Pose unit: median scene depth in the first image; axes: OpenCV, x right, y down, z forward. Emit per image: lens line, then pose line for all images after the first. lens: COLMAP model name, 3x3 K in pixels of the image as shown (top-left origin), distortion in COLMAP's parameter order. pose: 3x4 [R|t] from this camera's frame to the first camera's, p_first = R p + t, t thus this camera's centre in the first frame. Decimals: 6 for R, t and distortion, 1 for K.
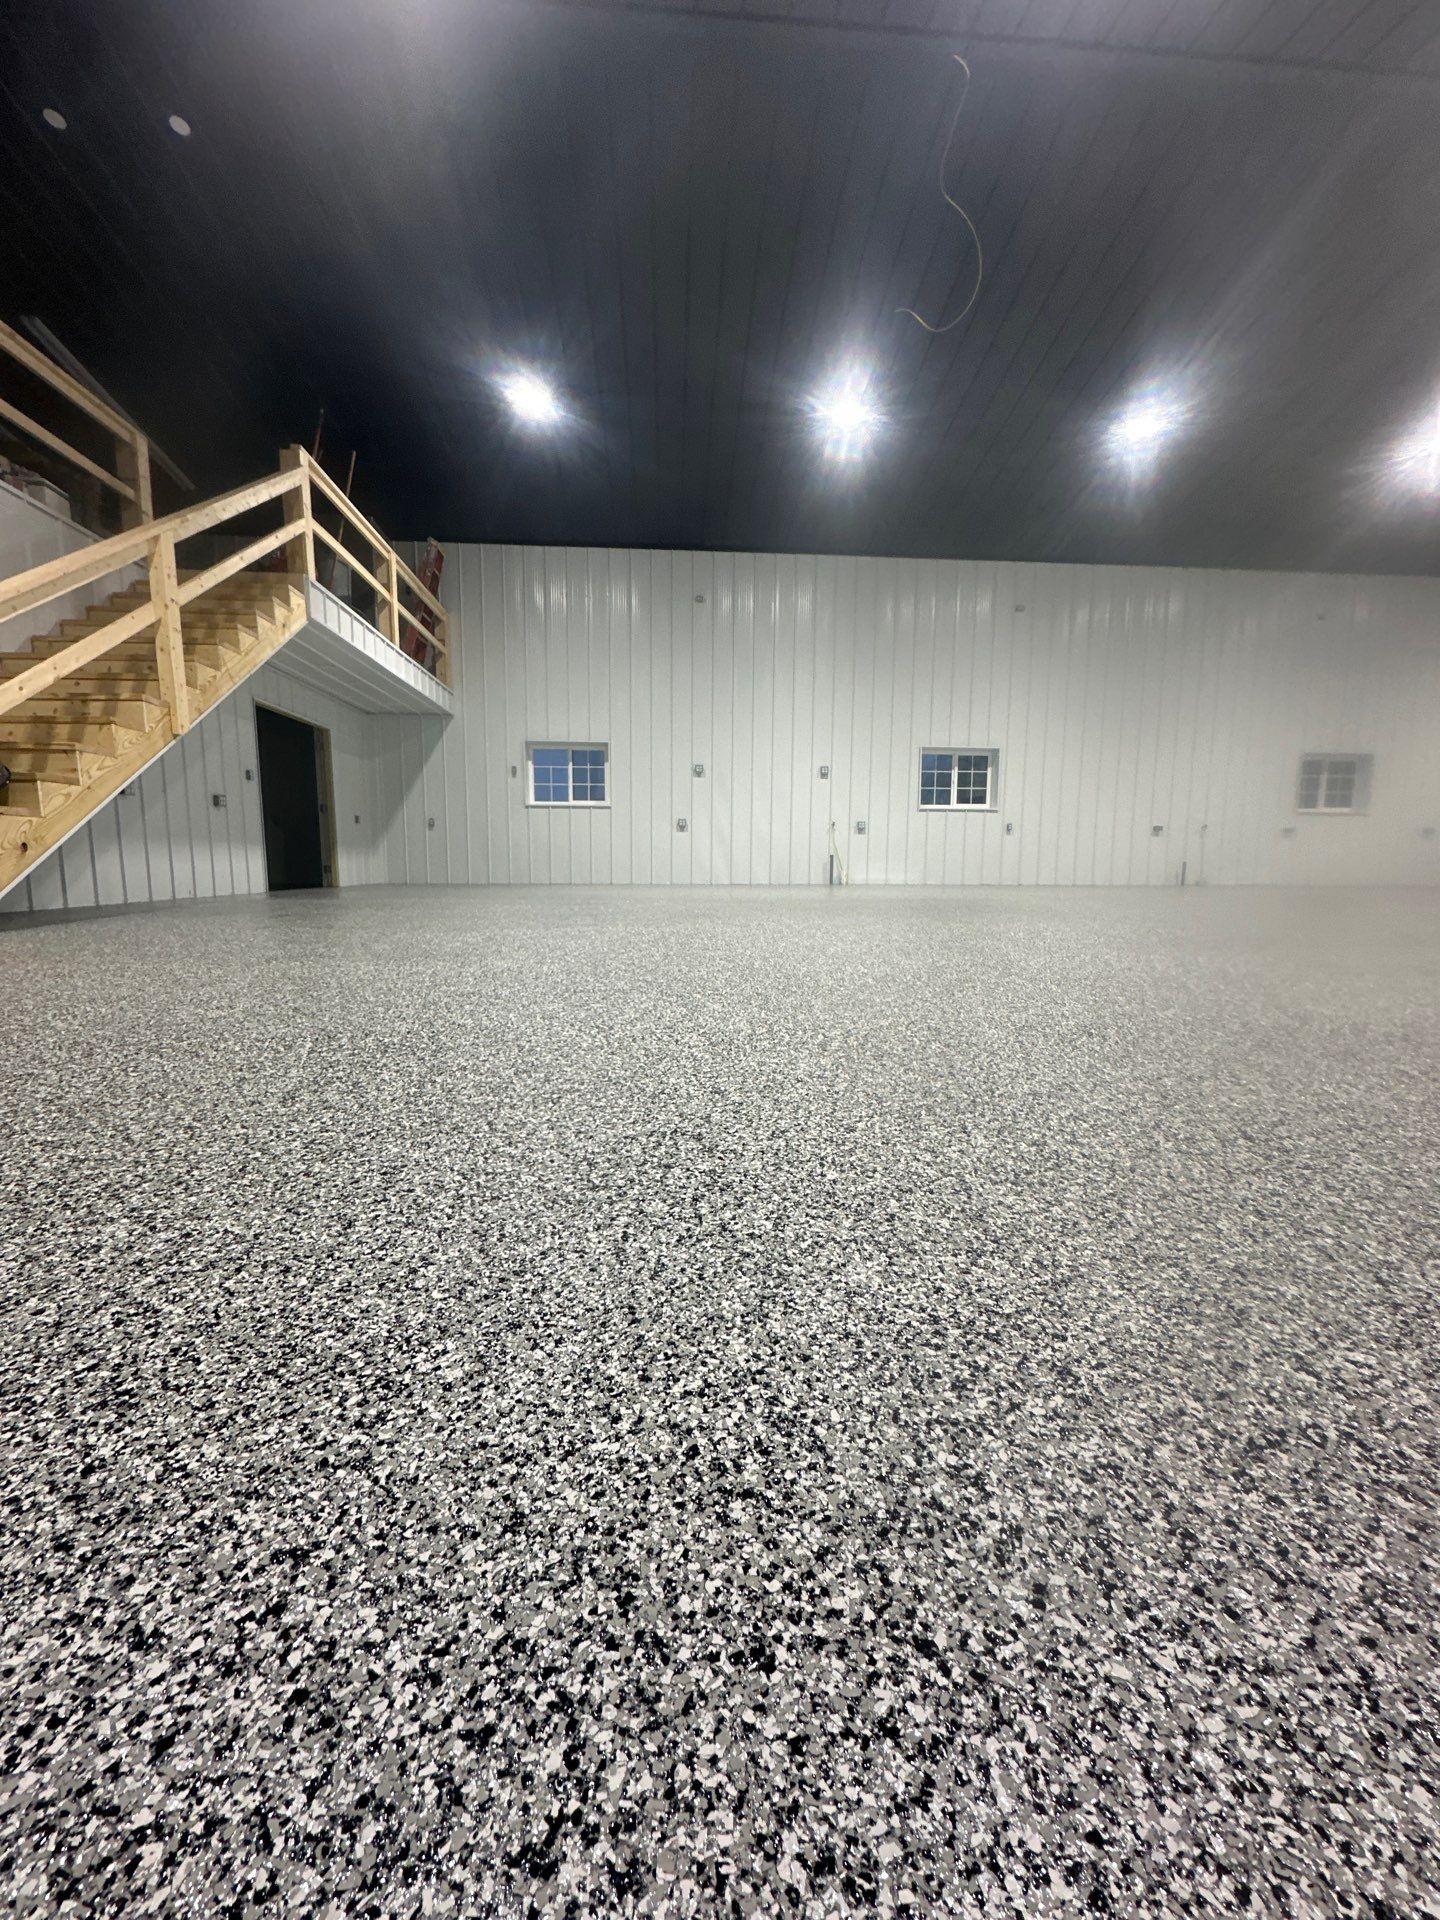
lens RADIAL K [[761.8, 0, 724.4], [0, 761.8, 966.3], [0, 0, 1]] dist [-0.004163, -0.000616]
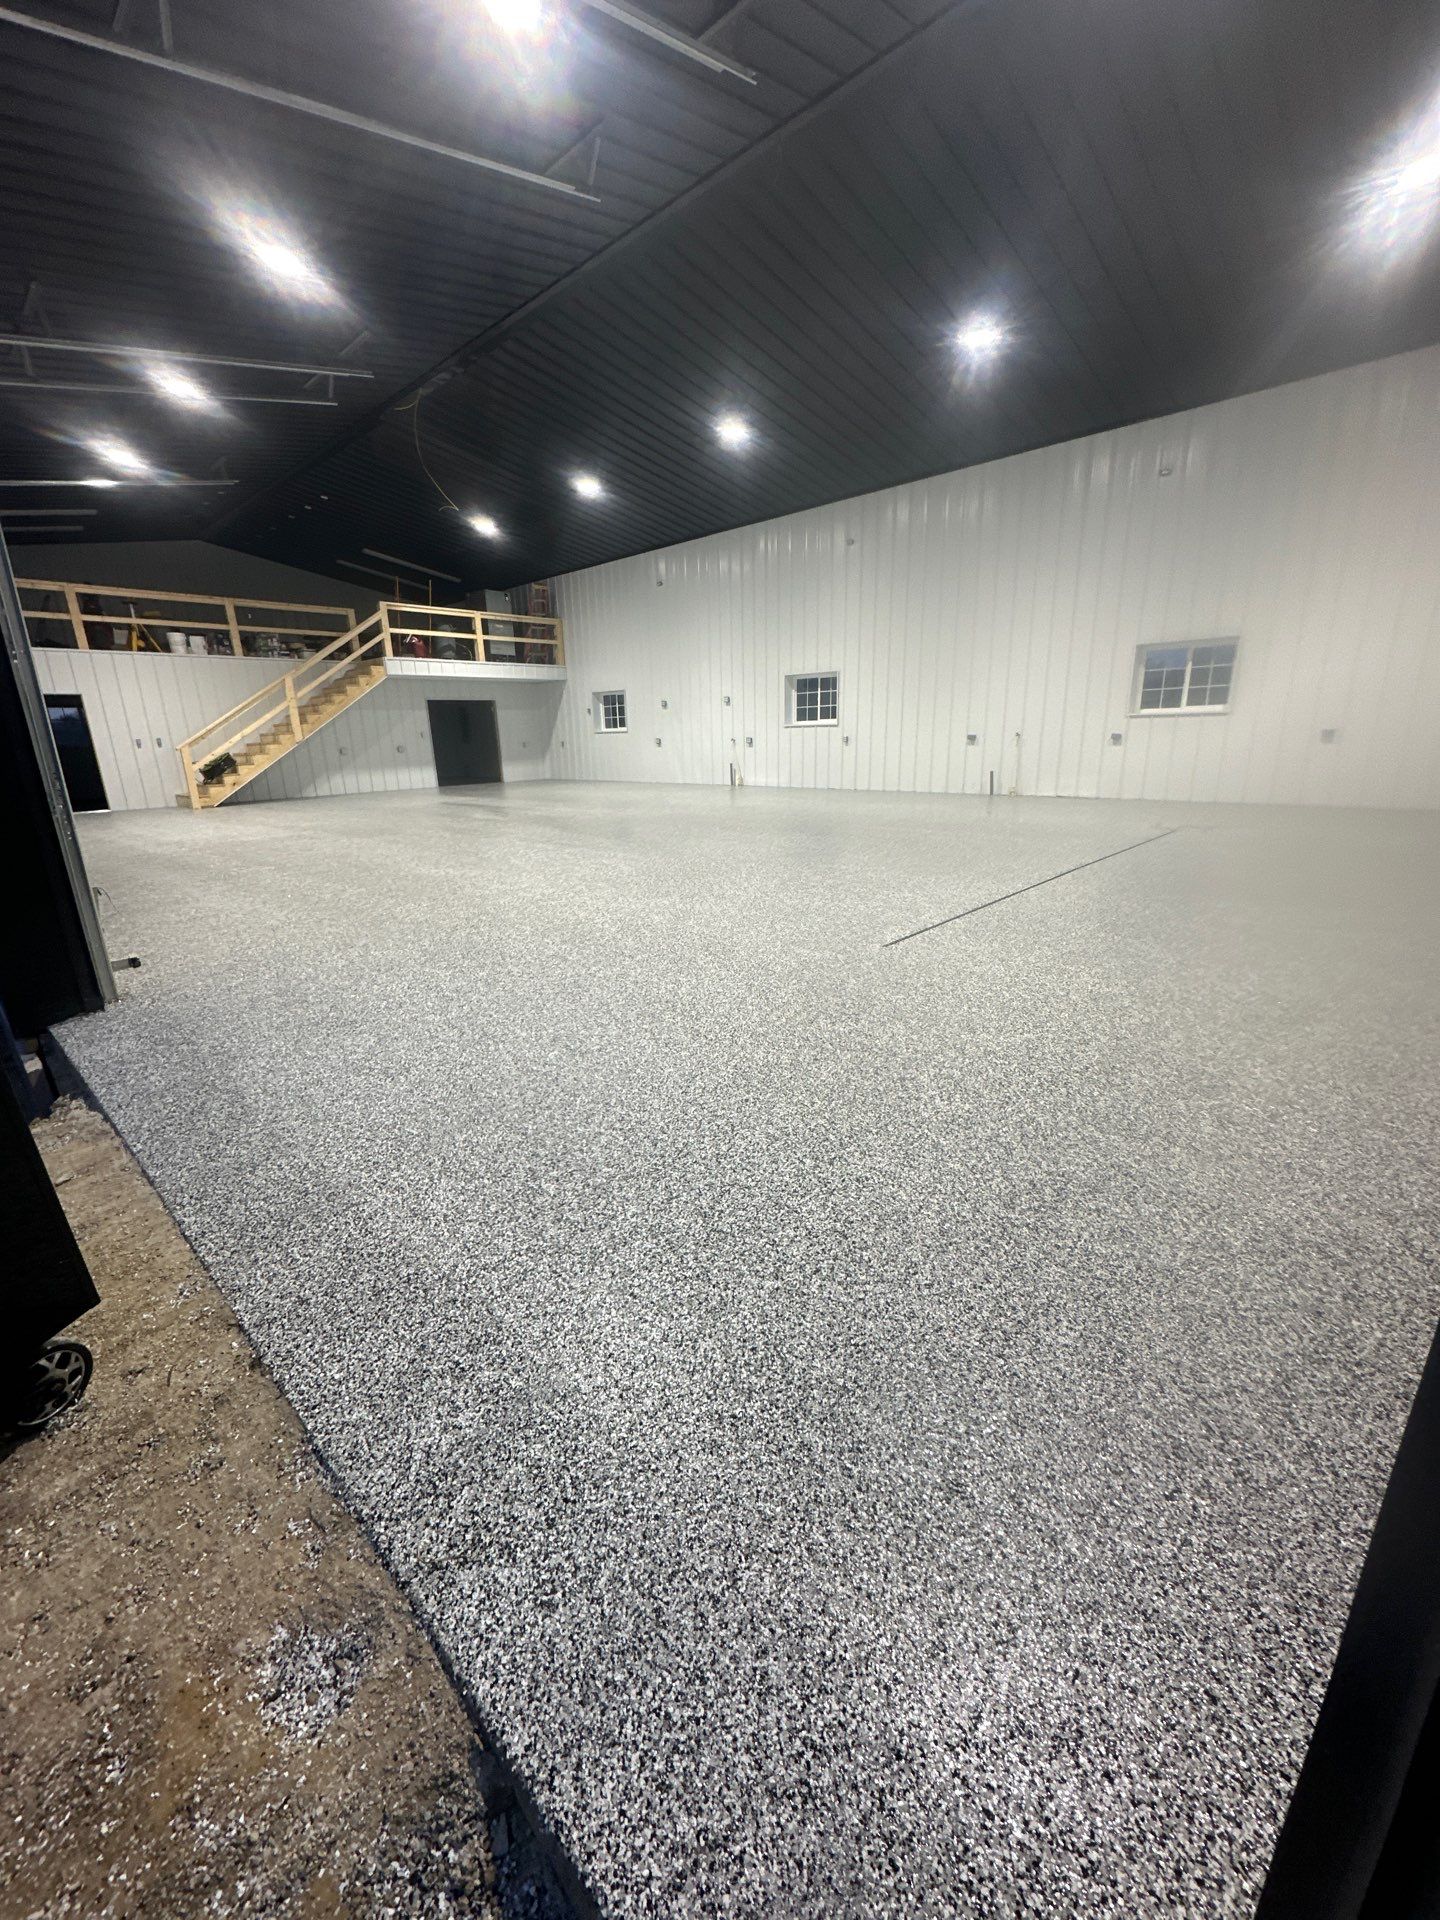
lens RADIAL K [[761.8, 0, 726.9], [0, 761.8, 965.9], [0, 0, 1]] dist [-0.004163, -0.000616]
pose [[0.676704, 0.196182, -0.709637, 1.396738], [-0.071049, 0.976748, 0.202274, -0.079811], [0.732819, -0.086460, 0.674908, 0.048847]]
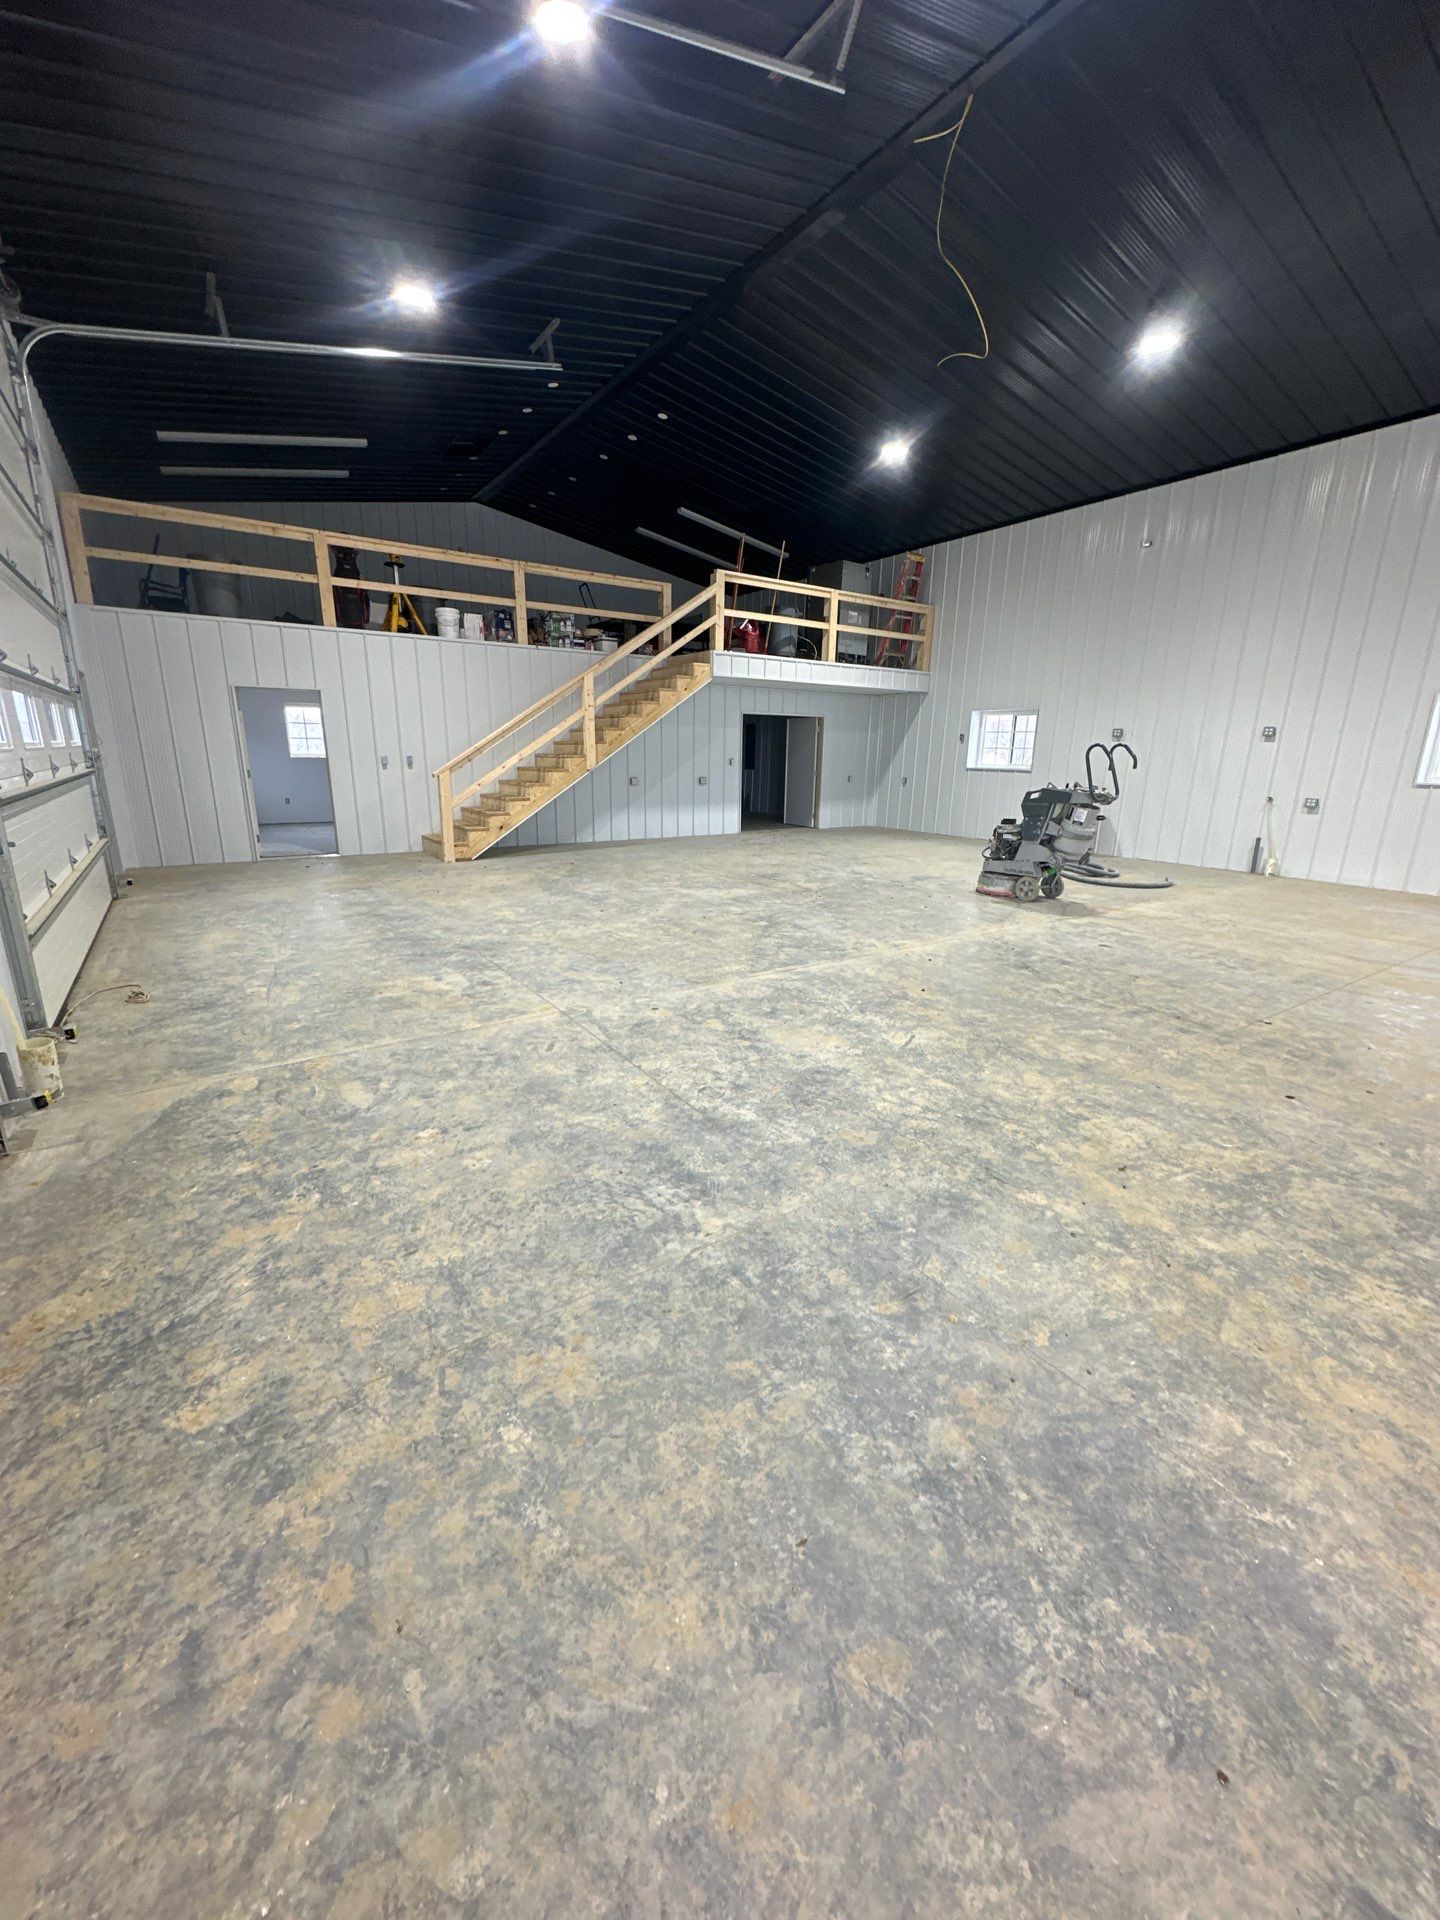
lens RADIAL K [[761.8, 0, 724.3], [0, 761.8, 965.5], [0, 0, 1]] dist [-0.004163, -0.000616]
pose [[0.491407, 0.241539, -0.836766, 0.679647], [-0.129879, 0.970354, 0.203826, -0.124291], [0.861191, 0.008517, 0.508210, 0.116375]]
